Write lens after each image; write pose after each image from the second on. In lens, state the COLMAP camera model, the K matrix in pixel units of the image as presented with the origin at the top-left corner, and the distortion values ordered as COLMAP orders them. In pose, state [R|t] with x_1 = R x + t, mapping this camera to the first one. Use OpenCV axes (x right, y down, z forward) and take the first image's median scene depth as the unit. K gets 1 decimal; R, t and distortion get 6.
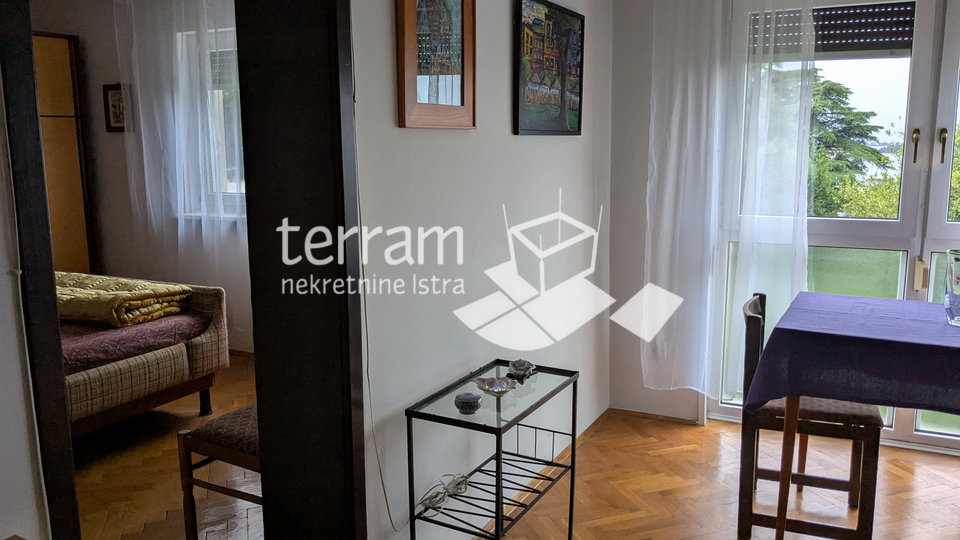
lens RADIAL K [[753.7, 0, 479.8], [0, 753.7, 270.9], [0, 0, 1]] dist [0.039536, -0.103930]
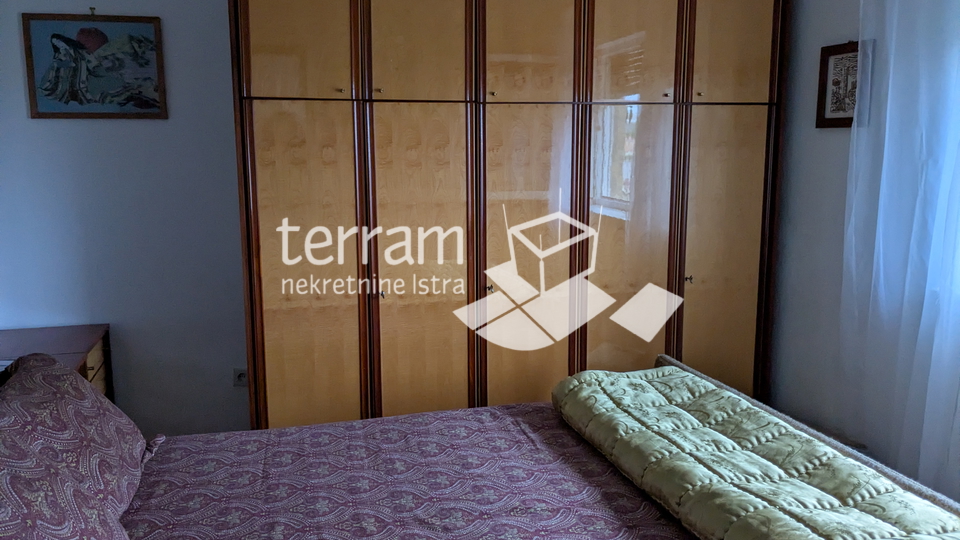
lens RADIAL K [[754.0, 0, 482.2], [0, 754.0, 274.7], [0, 0, 1]] dist [0.052741, -0.091550]
pose [[0.675852, 0.124690, -0.726413, -0.103205], [-0.125640, 0.990651, 0.053151, -0.031744], [0.726249, 0.055344, 0.685200, 0.188435]]
